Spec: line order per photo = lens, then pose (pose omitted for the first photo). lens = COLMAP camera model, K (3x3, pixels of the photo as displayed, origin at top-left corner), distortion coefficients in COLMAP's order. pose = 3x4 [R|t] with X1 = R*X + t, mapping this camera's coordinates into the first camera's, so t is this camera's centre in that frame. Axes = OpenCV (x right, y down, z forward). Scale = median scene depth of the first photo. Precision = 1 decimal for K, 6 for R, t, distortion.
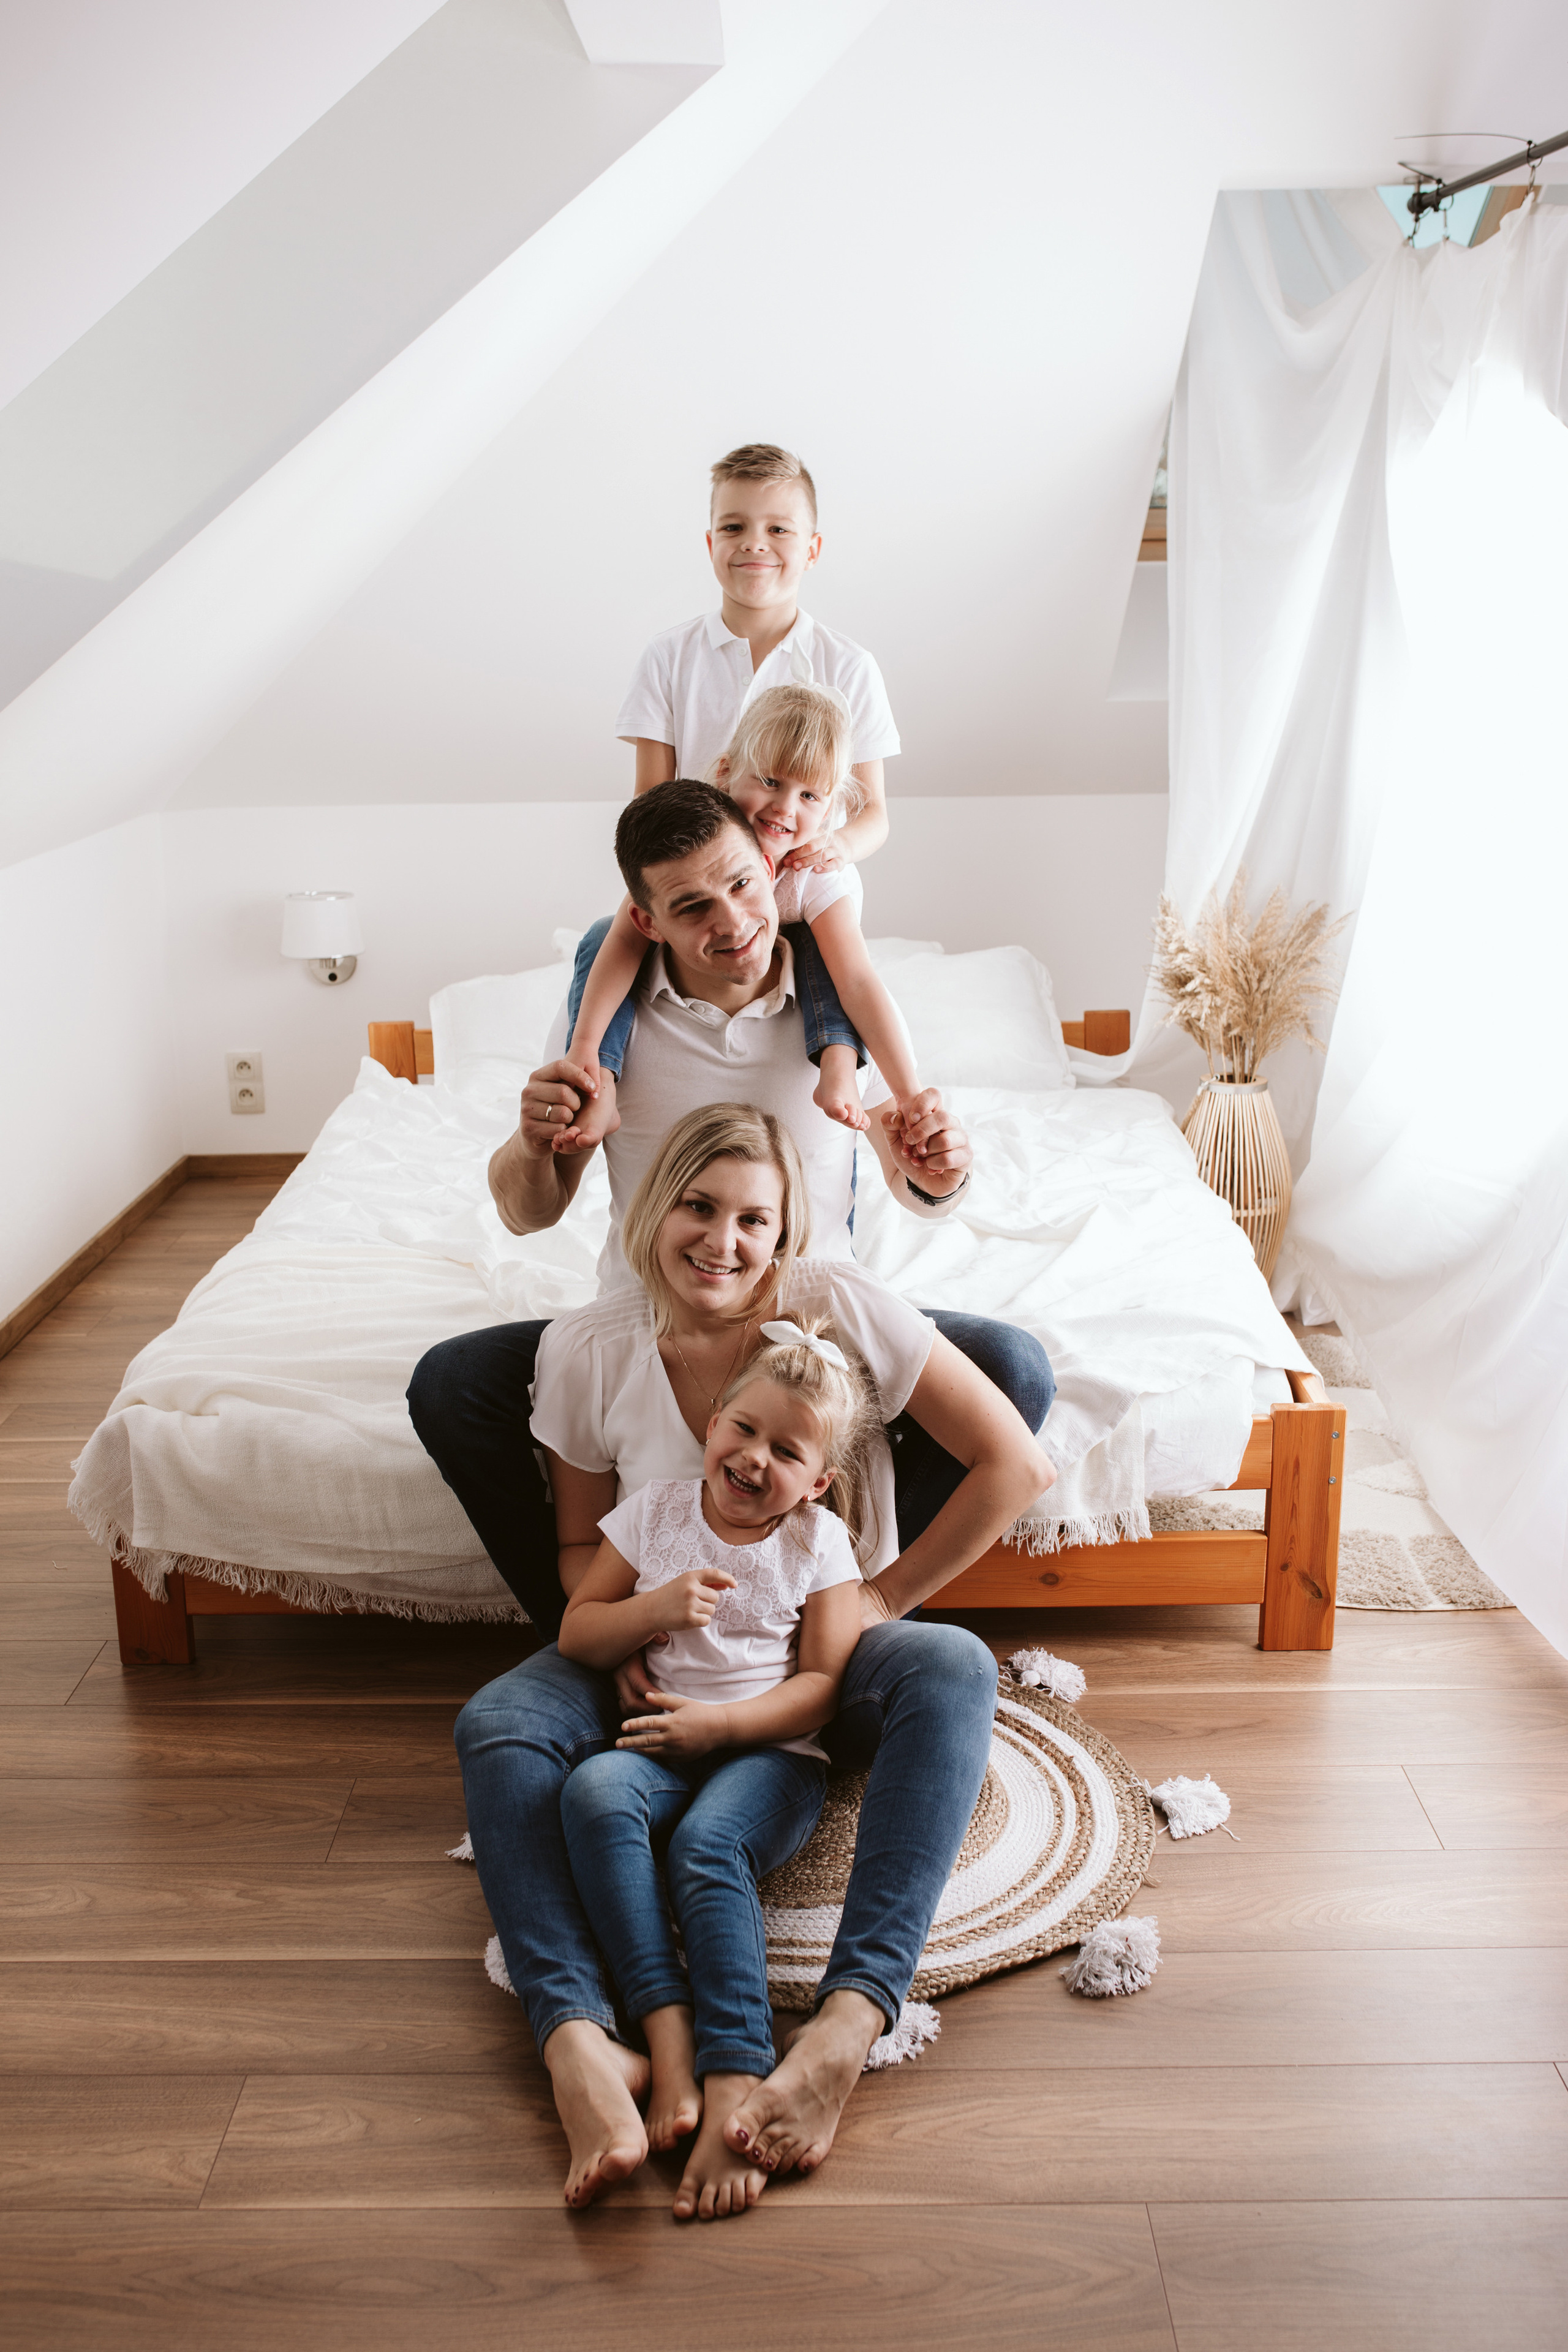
lens RADIAL K [[2207.1, 0, 754.7], [0, 2207.1, 1211.7], [0, 0, 1]] dist [-0.024259, 0.000000]
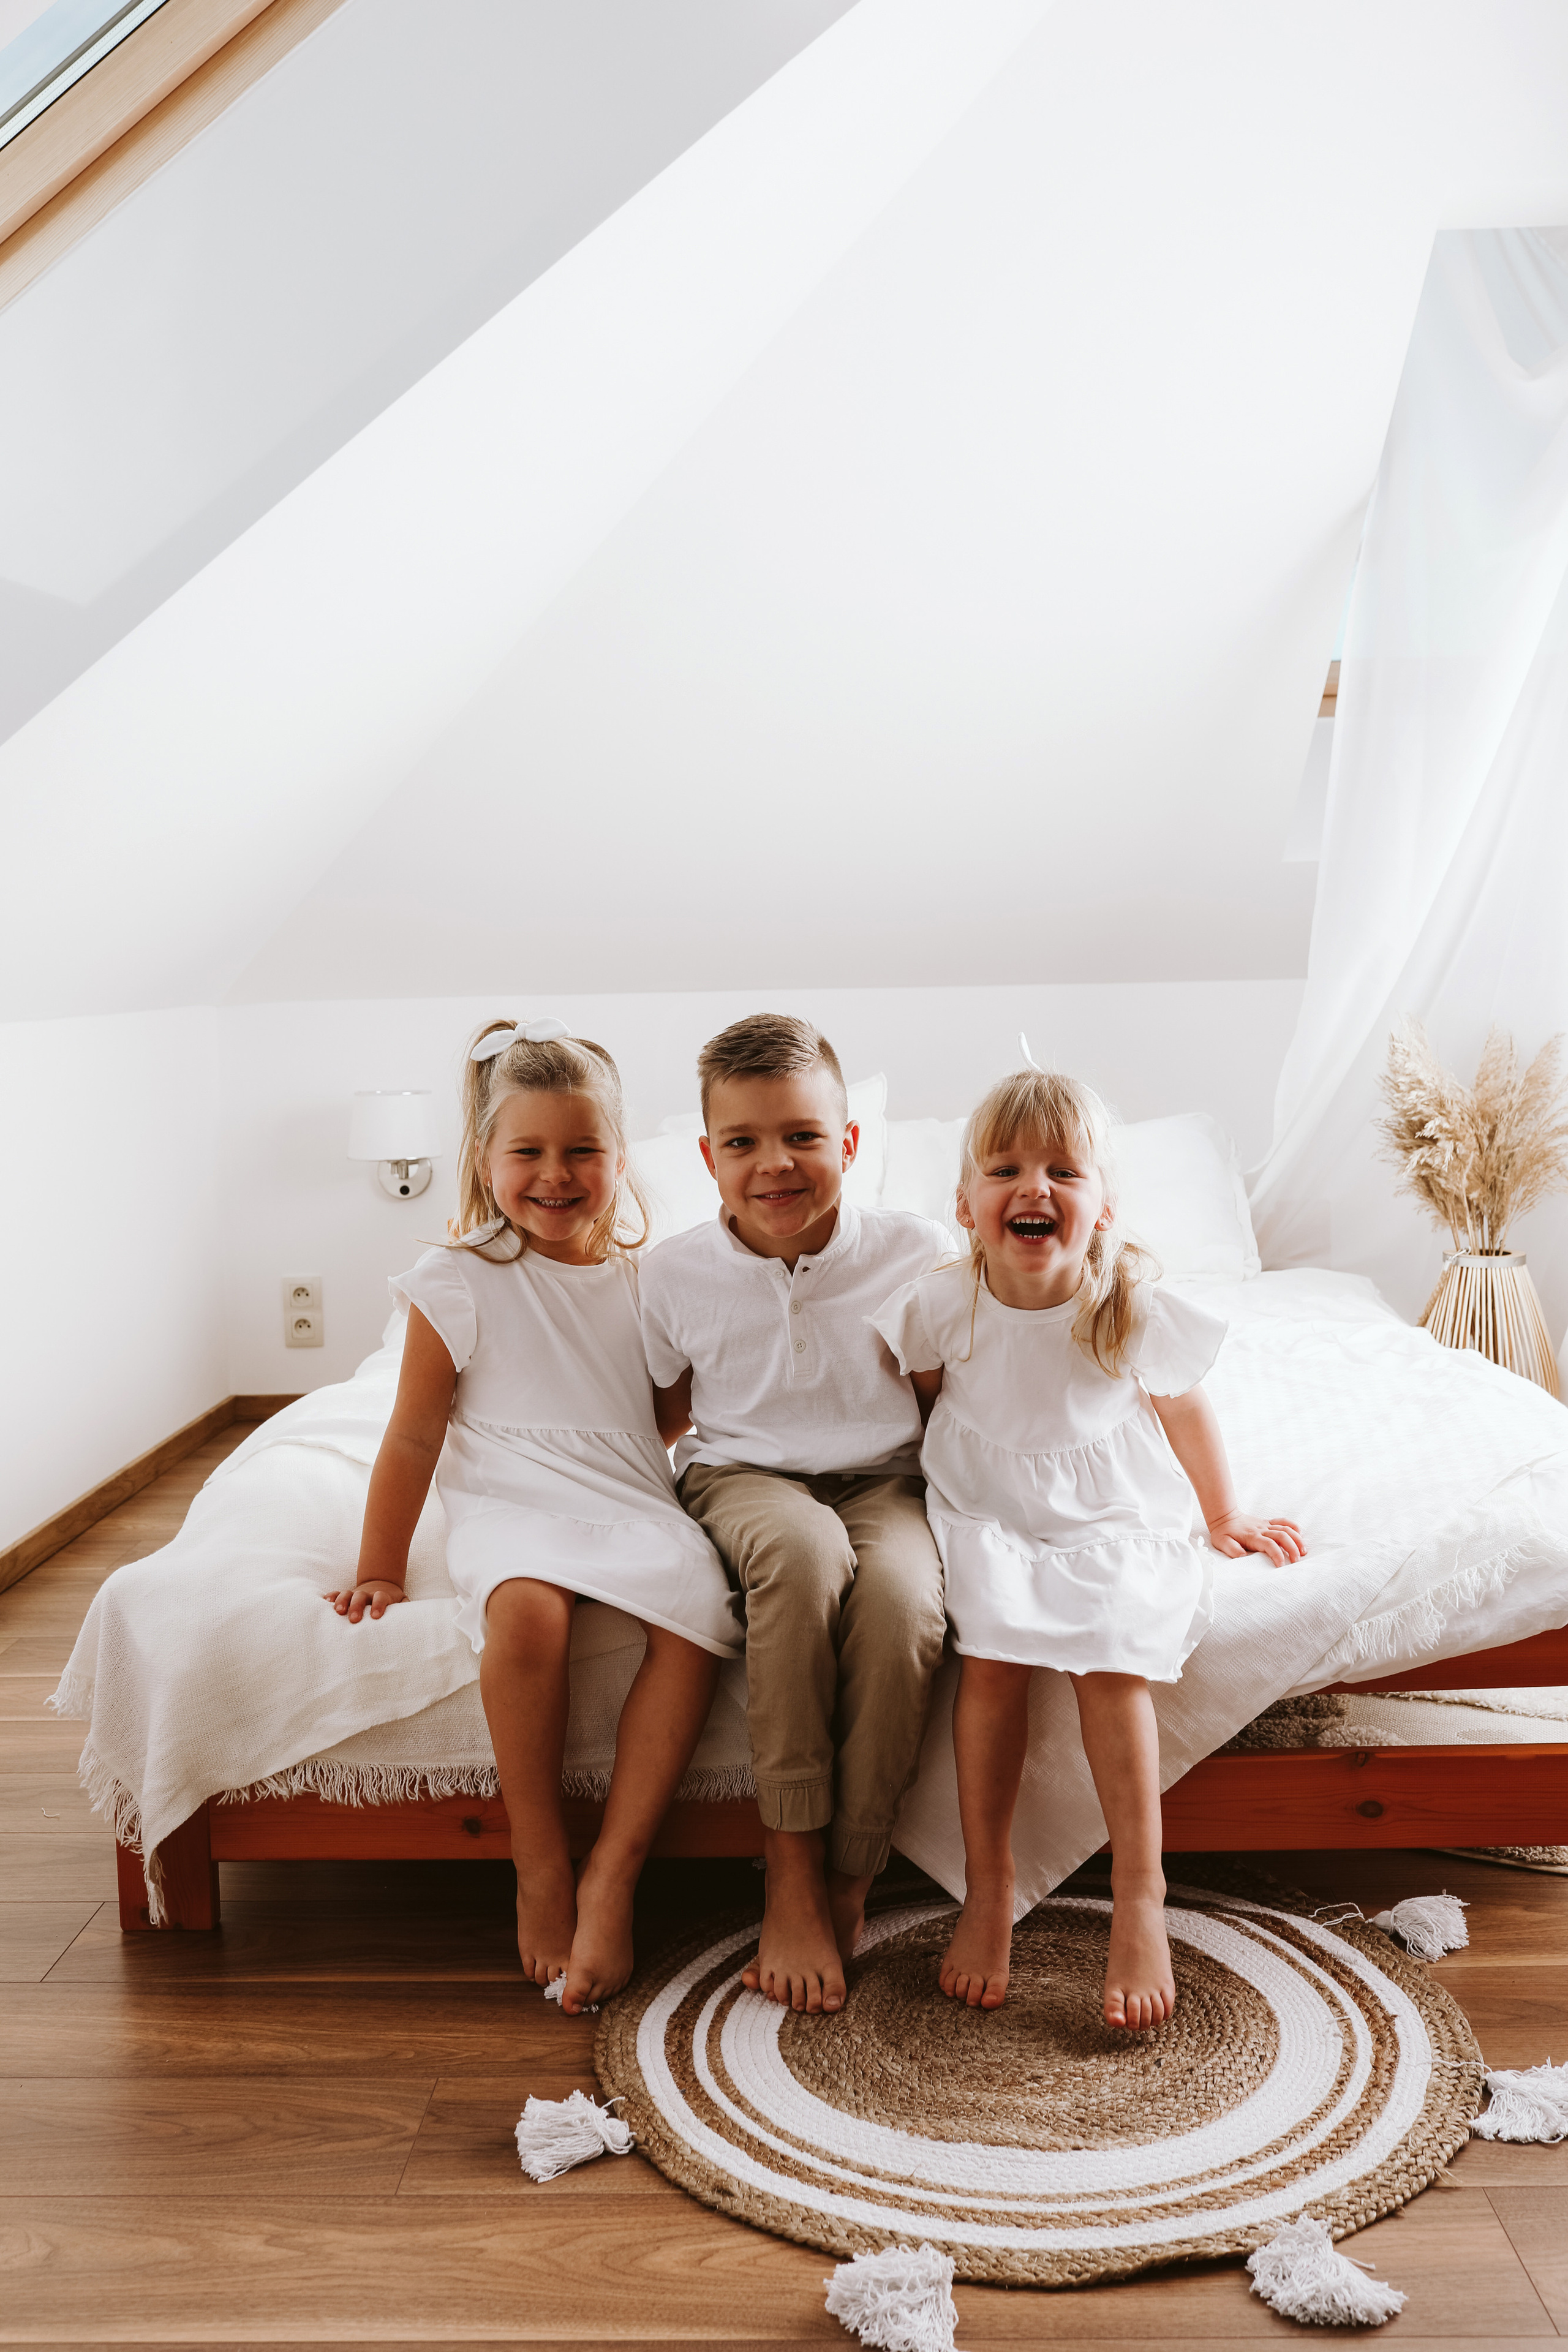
lens RADIAL K [[2207.1, 0, 763.9], [0, 2207.1, 1195.2], [0, 0, 1]] dist [-0.024259, 0.000000]
pose [[0.999808, -0.007377, -0.018144, -0.056162], [0.004122, 0.984869, -0.173252, 0.092475], [0.019147, 0.173144, 0.984710, 0.235008]]
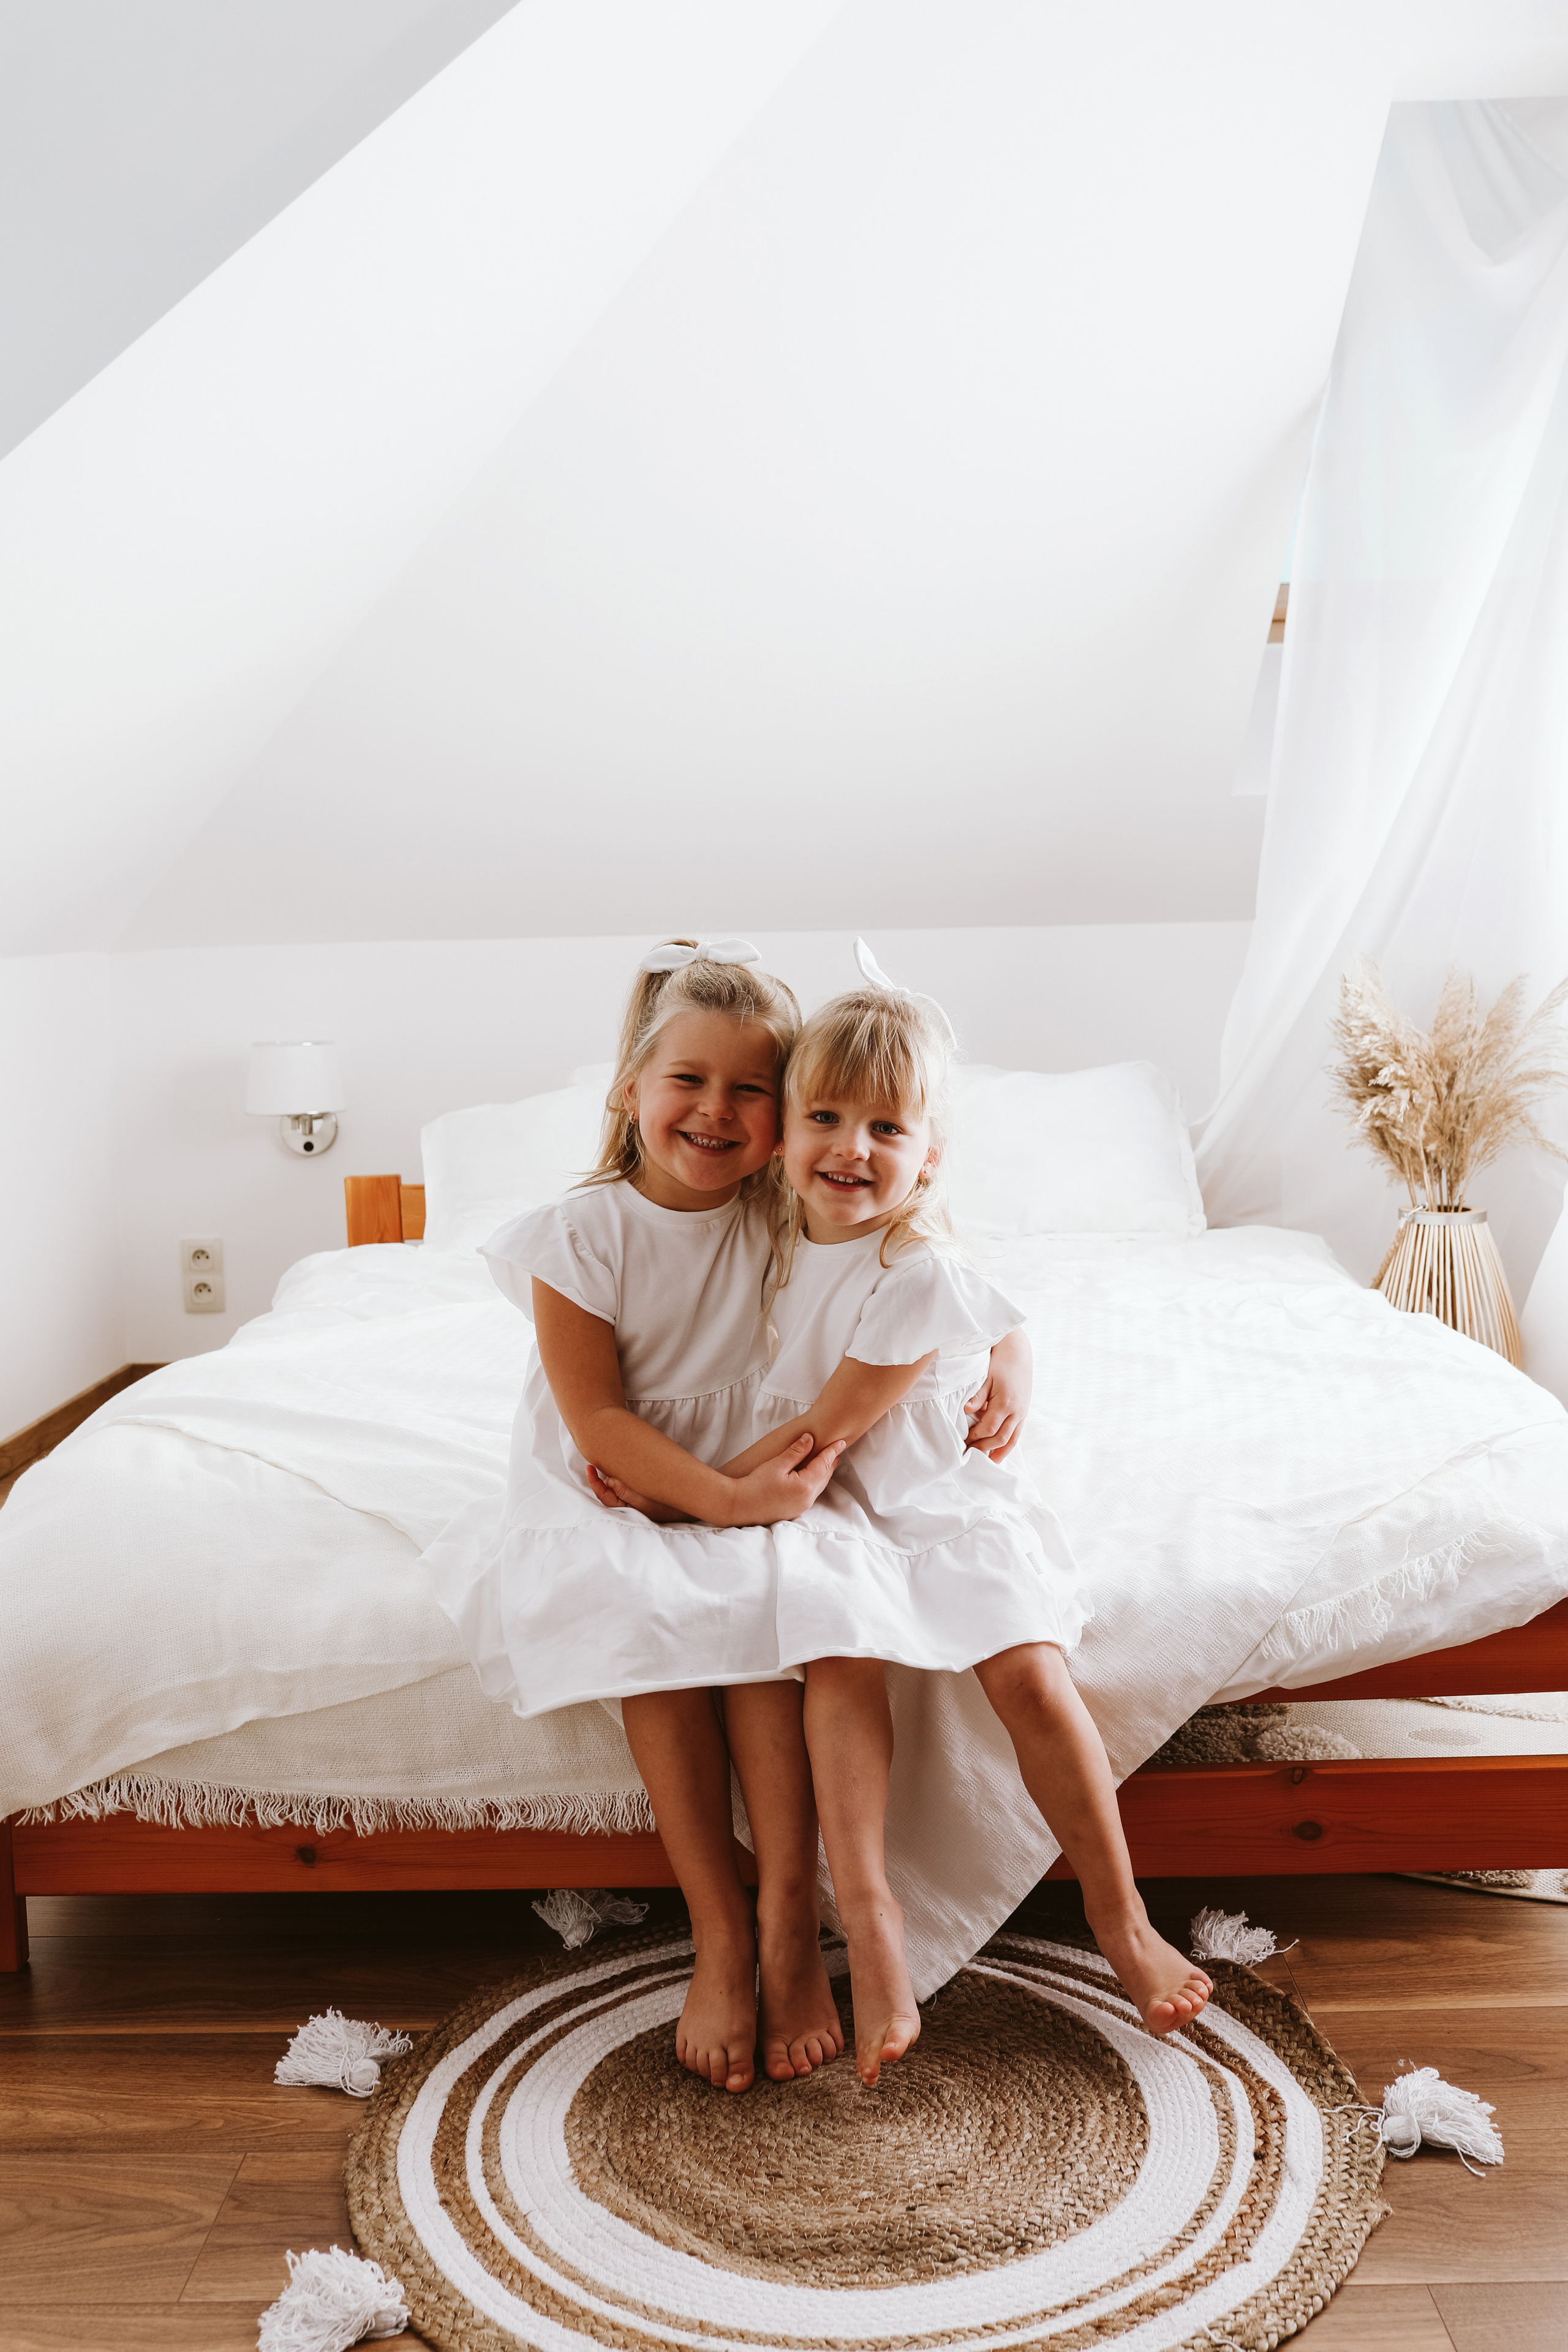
lens RADIAL K [[2207.1, 0, 763.6], [0, 2207.1, 1193.9], [0, 0, 1]] dist [-0.024259, 0.000000]
pose [[0.999933, -0.010621, -0.004644, -0.026089], [0.009776, 0.987934, -0.154566, 0.079539], [0.006230, 0.154511, 0.987972, 0.317448]]
